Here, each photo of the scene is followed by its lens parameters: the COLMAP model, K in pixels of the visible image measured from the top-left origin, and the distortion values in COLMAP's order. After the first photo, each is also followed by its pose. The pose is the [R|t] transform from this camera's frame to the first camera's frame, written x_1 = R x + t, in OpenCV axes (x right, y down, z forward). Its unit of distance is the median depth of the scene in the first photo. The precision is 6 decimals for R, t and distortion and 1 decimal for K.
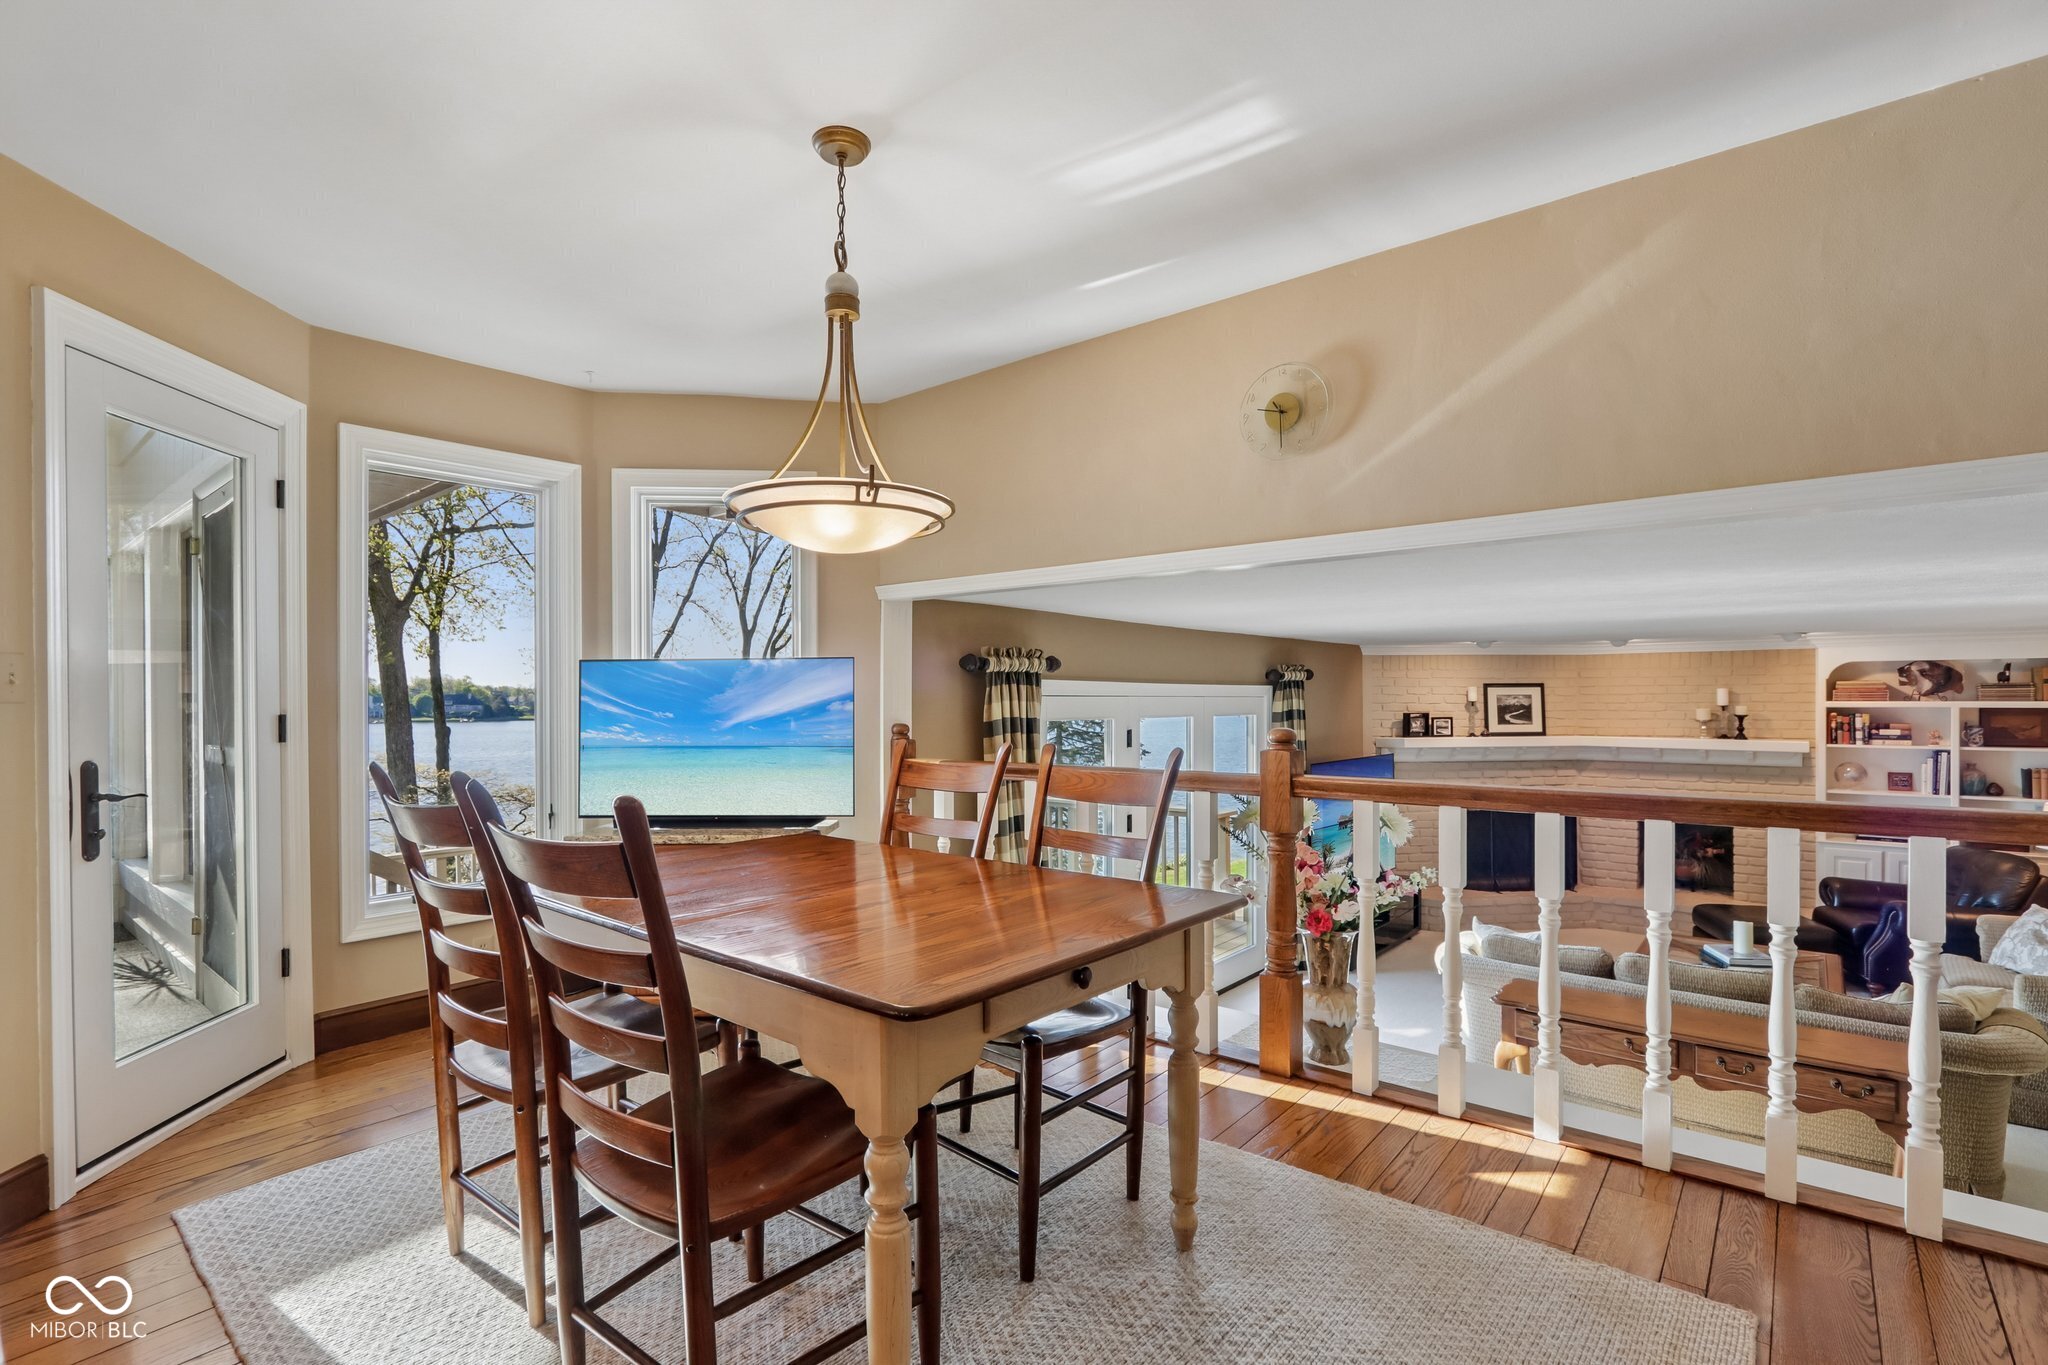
lens RADIAL K [[957.1, 0, 1015.8], [0, 957.1, 700.0], [0, 0, 1]] dist [-0.011771, -0.000153]
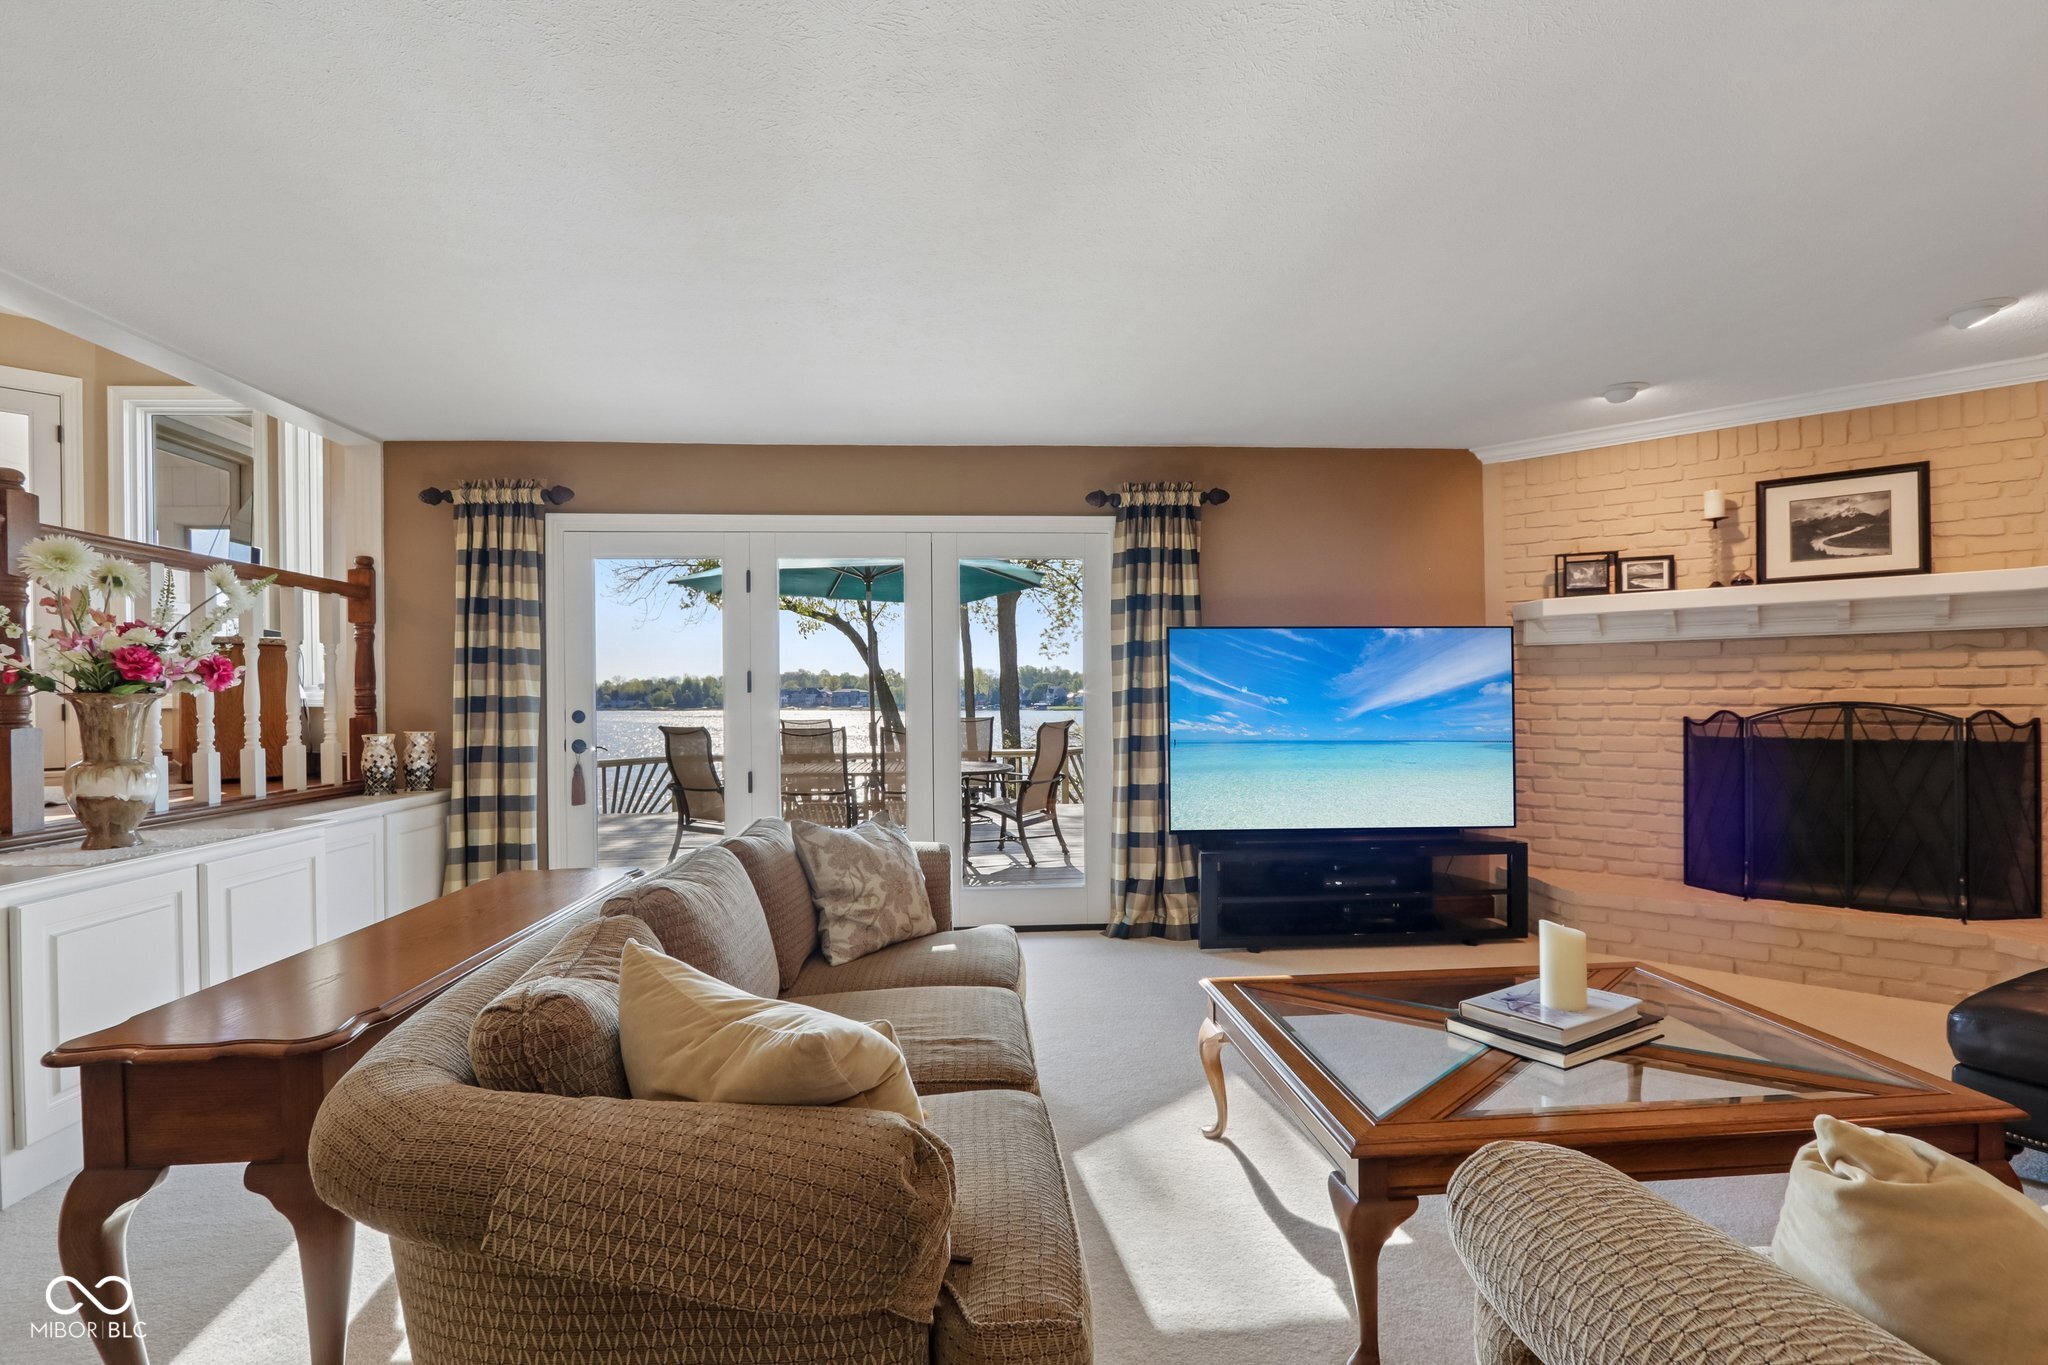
lens RADIAL K [[957.1, 0, 1015.8], [0, 957.1, 700.0], [0, 0, 1]] dist [-0.011771, -0.000153]
pose [[0.691869, 0.004428, -0.722010, 0.628248], [0.005652, 0.999917, 0.011549, 0.095822], [0.722001, -0.012071, 0.691787, 0.407396]]
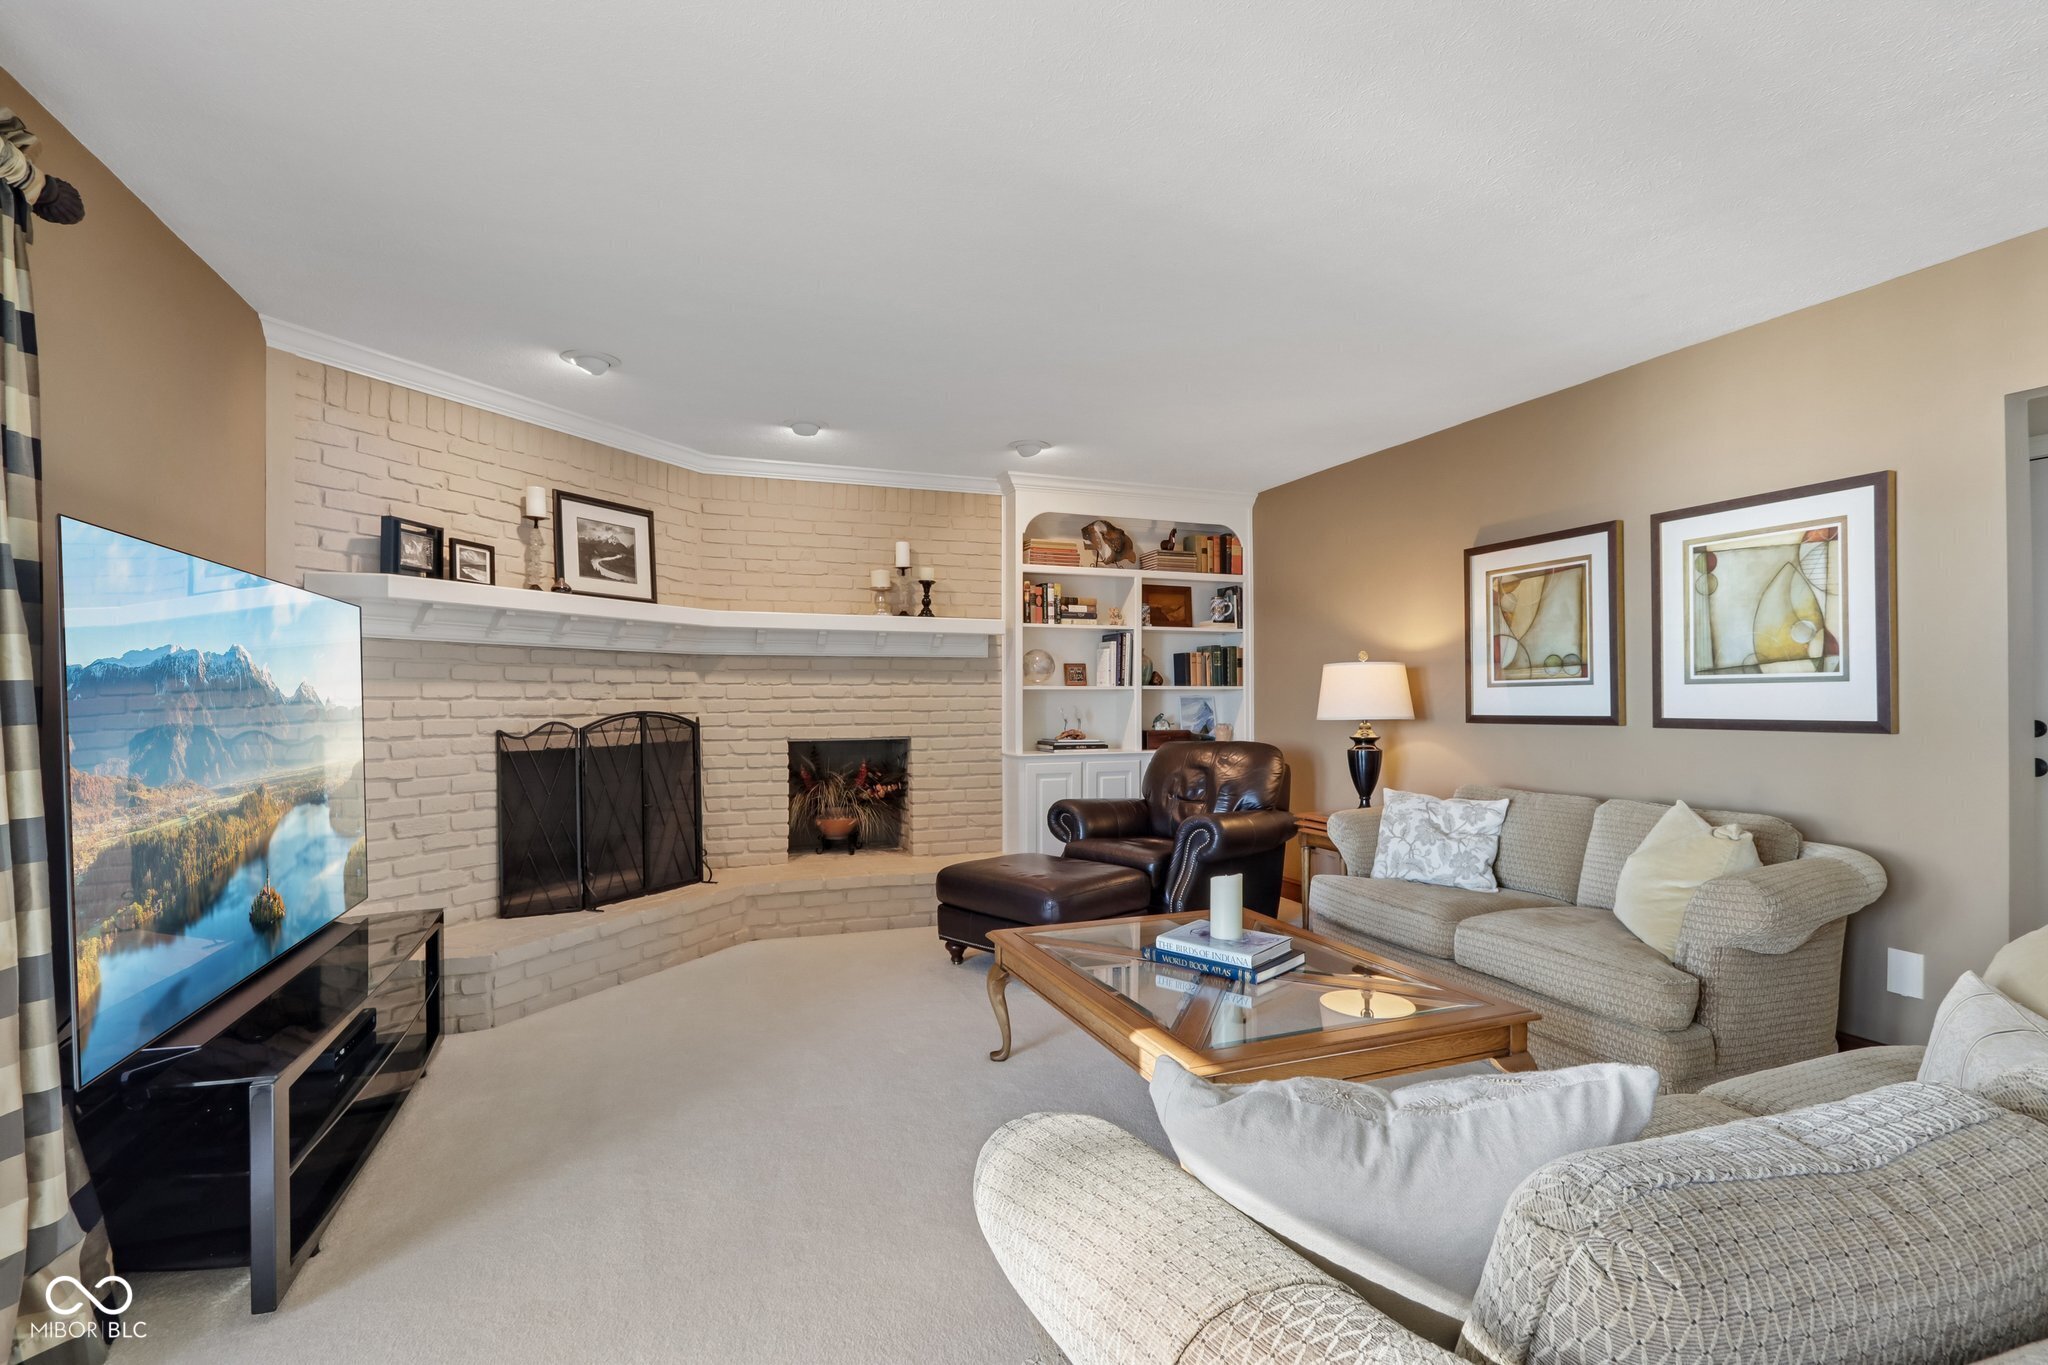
lens RADIAL K [[957.1, 0, 1015.8], [0, 957.1, 700.0], [0, 0, 1]] dist [-0.011771, -0.000153]
pose [[0.494029, 0.001228, 0.869445, 0.196458], [0.004483, 0.999982, -0.003960, 0.101633], [-0.869434, 0.005854, 0.494014, 0.596870]]
